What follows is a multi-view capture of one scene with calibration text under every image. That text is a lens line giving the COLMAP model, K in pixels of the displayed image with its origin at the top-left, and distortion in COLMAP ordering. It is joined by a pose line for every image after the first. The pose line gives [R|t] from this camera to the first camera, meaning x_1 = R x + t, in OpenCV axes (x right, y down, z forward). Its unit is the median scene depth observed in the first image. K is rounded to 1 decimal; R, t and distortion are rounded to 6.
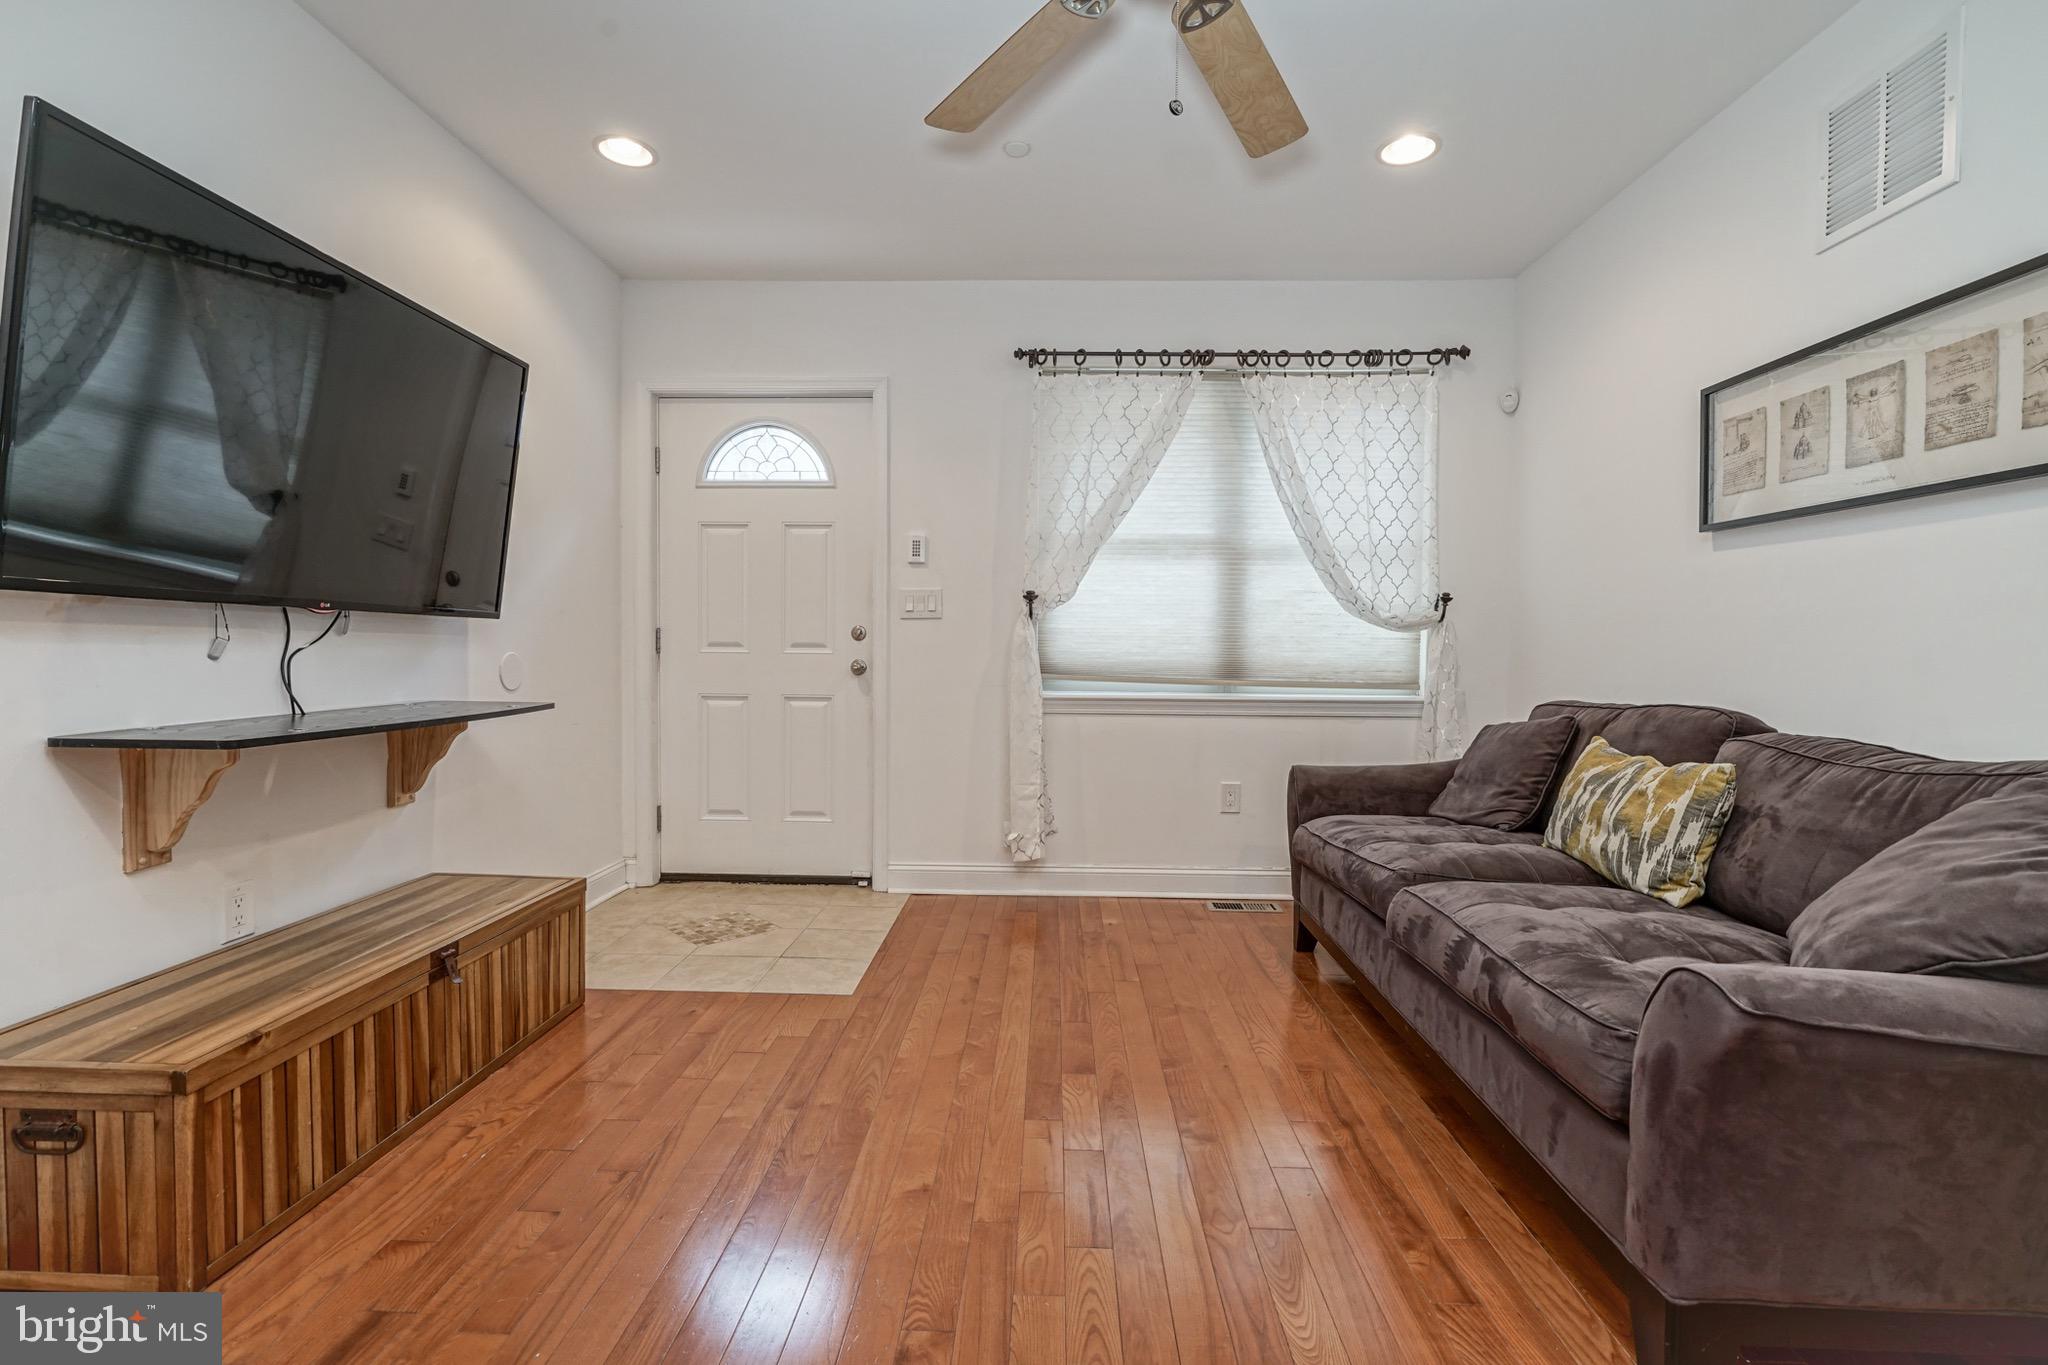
lens RADIAL K [[934.8, 0, 1031.3], [0, 934.8, 673.9], [0, 0, 1]] dist [-0.002336, 0.002625]
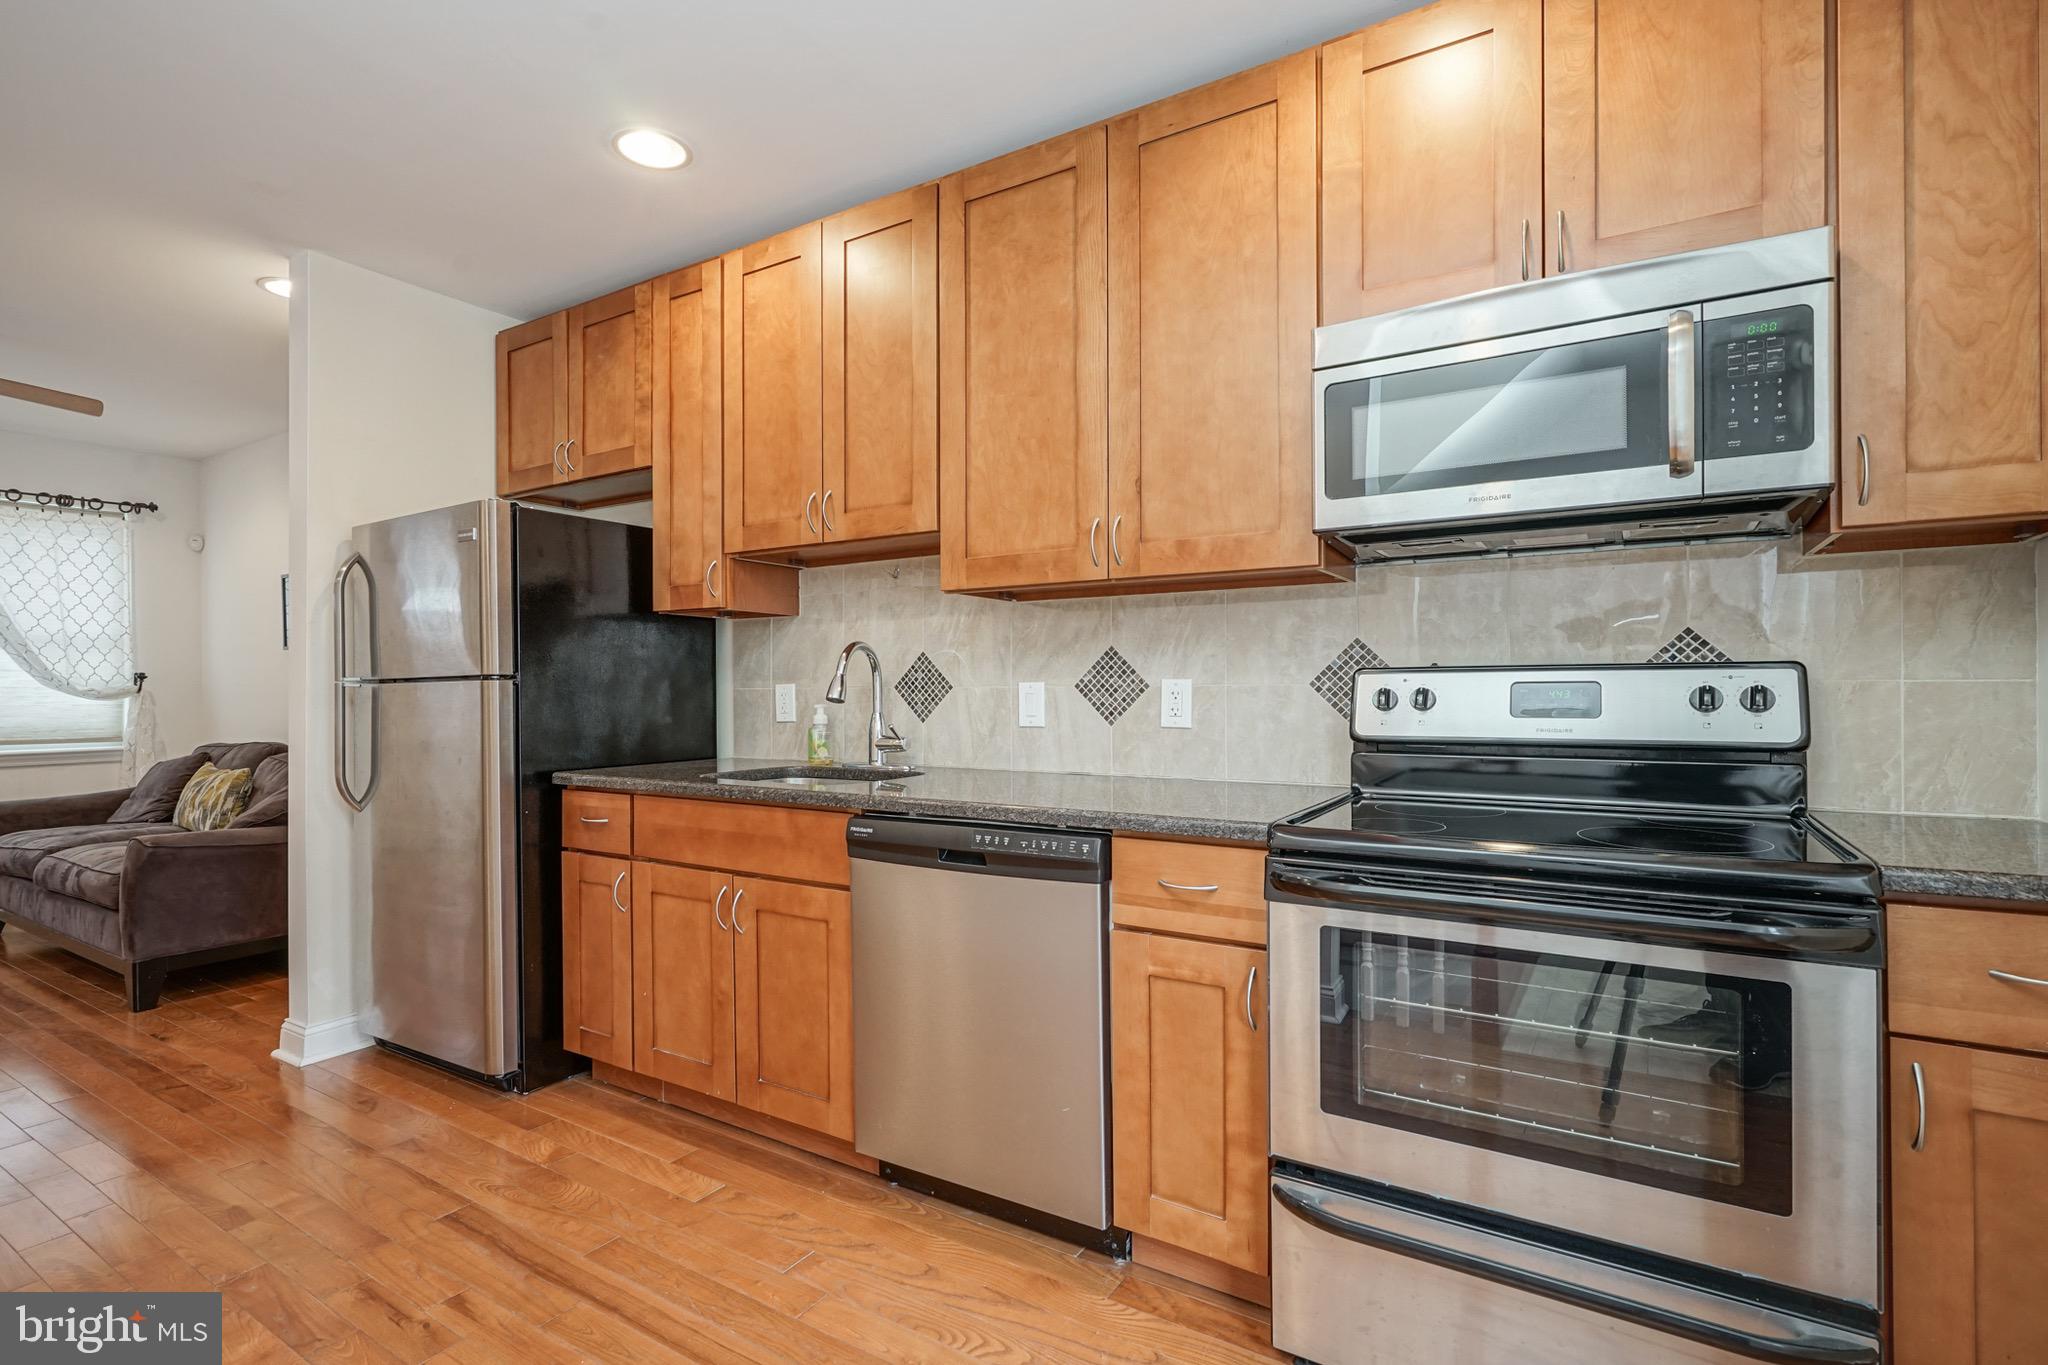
lens RADIAL K [[934.8, 0, 1056.8], [0, 934.8, 691.4], [0, 0, 1]] dist [-0.002336, 0.002625]
pose [[0.482661, -0.012596, 0.875717, -0.148579], [0.032417, 0.999468, -0.003491, -0.008573], [-0.875207, 0.030073, 0.482812, -1.016524]]
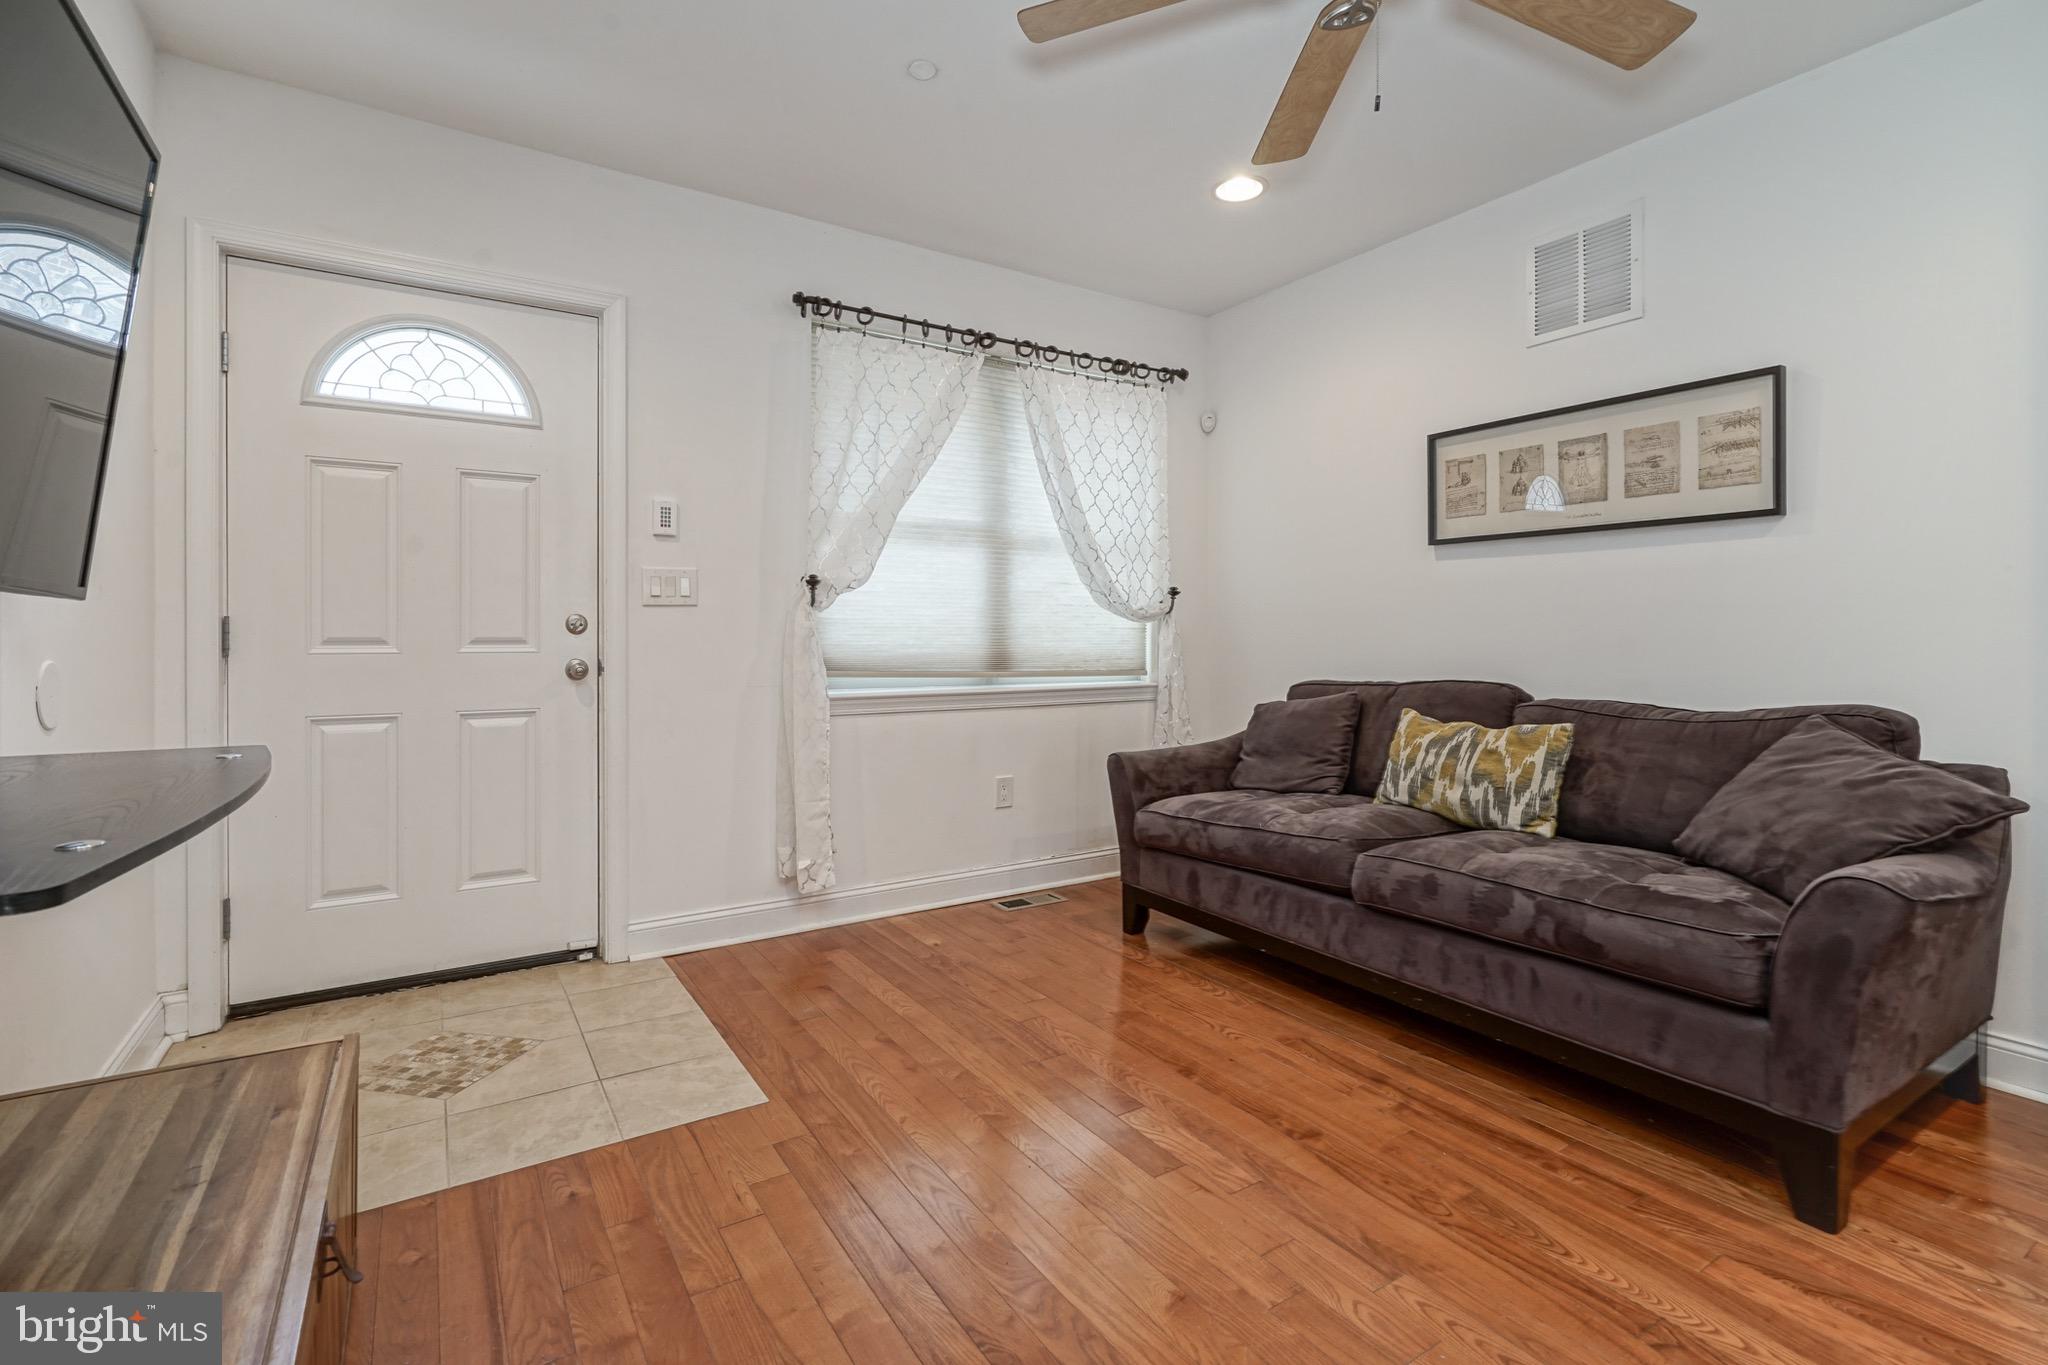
lens RADIAL K [[934.8, 0, 1027.2], [0, 934.8, 641.5], [0, 0, 1]] dist [-0.002336, 0.002625]
pose [[0.822199, -0.012408, 0.569065, -0.373116], [0.024885, 0.999590, -0.014159, -0.011763], [-0.568656, 0.025803, 0.822171, 0.205832]]
